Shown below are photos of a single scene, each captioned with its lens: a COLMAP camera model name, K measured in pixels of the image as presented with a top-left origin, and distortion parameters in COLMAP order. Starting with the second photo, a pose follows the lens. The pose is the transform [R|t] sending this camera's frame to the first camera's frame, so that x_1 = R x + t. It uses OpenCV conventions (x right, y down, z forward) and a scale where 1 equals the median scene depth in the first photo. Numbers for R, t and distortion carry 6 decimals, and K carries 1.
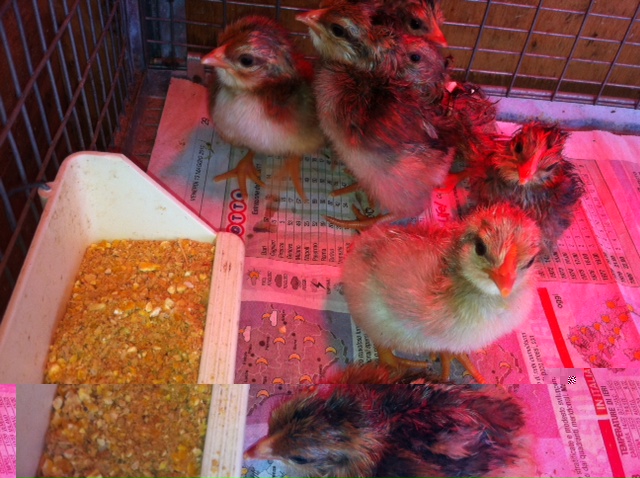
lens RADIAL K [[620.6, 0, 320.0], [0, 620.6, 239.0], [0, 0, 1]] dist [0.096939, -0.222524]
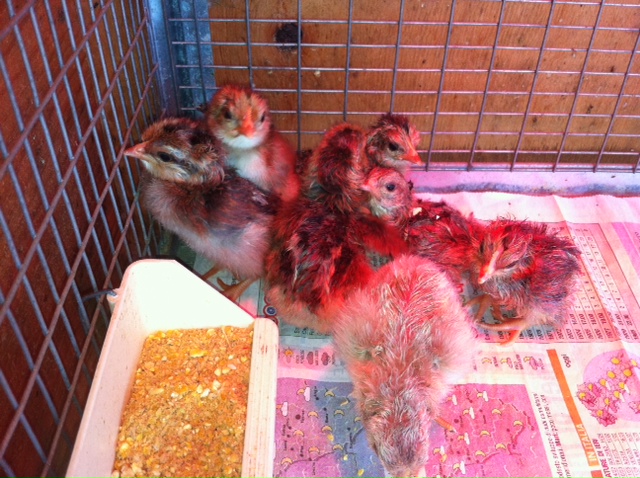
lens RADIAL K [[611.0, 0, 320.0], [0, 611.0, 239.0], [0, 0, 1]] dist [0.008377, -0.026711]
pose [[0.995877, -0.067671, -0.060404, 0.036421], [0.061263, 0.992868, -0.102272, -0.036173], [0.066894, 0.098150, 0.992921, -0.139460]]
